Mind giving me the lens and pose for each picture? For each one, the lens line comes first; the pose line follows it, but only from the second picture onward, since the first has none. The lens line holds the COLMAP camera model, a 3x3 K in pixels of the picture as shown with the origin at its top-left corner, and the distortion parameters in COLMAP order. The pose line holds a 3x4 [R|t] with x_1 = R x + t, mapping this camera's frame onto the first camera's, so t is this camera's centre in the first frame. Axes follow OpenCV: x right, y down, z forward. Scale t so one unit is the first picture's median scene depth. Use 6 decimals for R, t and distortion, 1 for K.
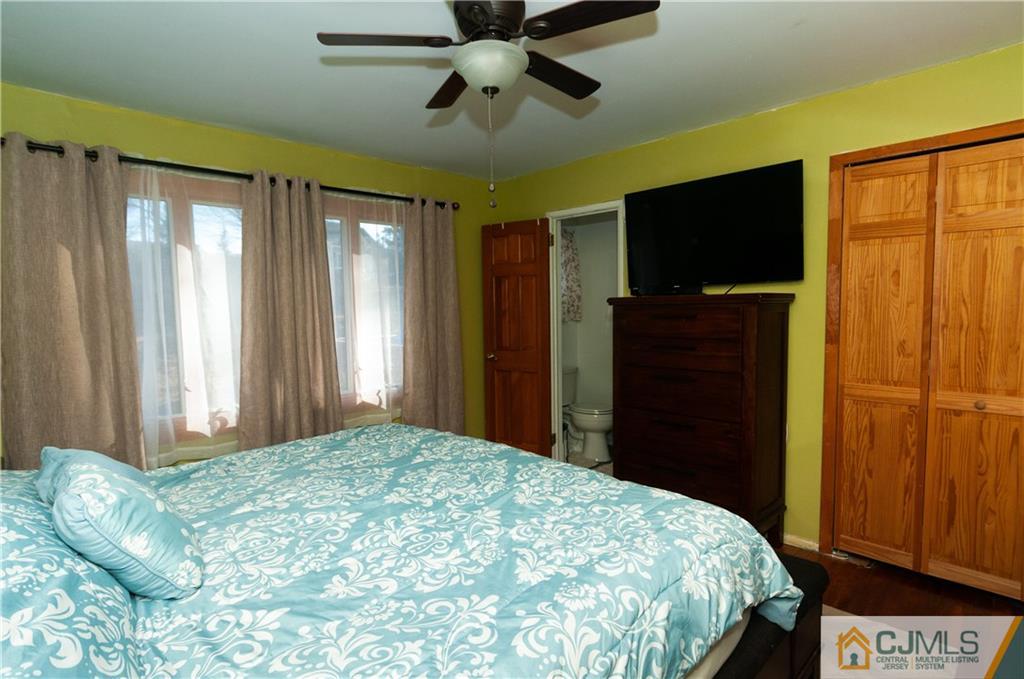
lens RADIAL K [[529.7, 0, 510.5], [0, 529.7, 340.6], [0, 0, 1]] dist [0.009968, -0.005613]
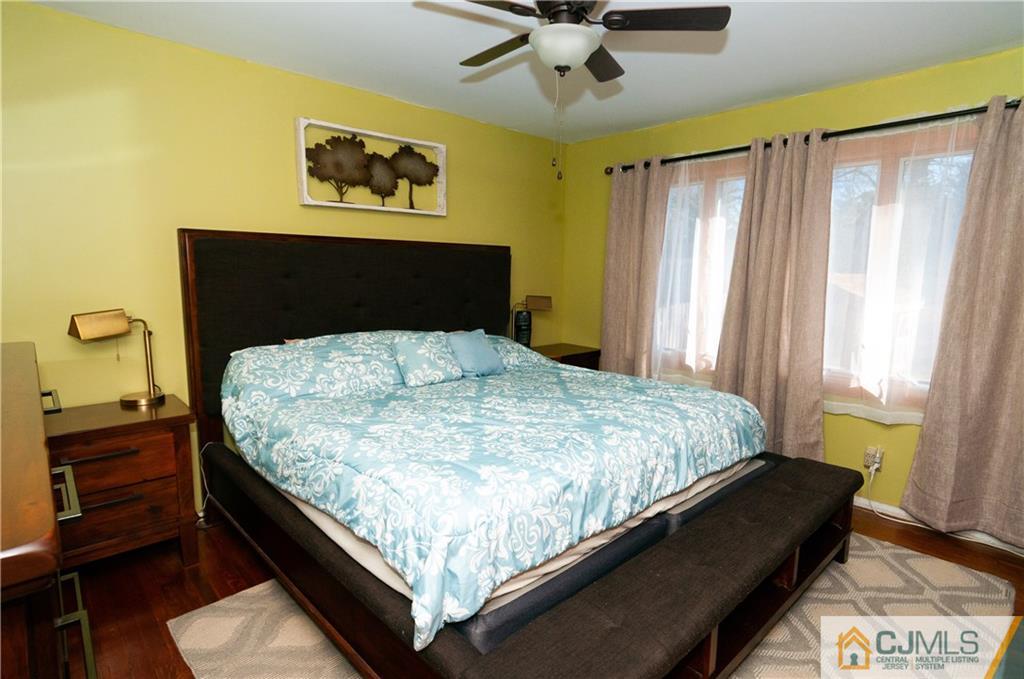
lens RADIAL K [[529.7, 0, 509.4], [0, 529.7, 344.6], [0, 0, 1]] dist [0.009968, -0.005613]
pose [[-0.031007, 0.158571, -0.986861, 0.718022], [-0.075400, 0.984151, 0.160505, -0.055056], [0.996671, 0.079386, -0.018559, 0.620750]]
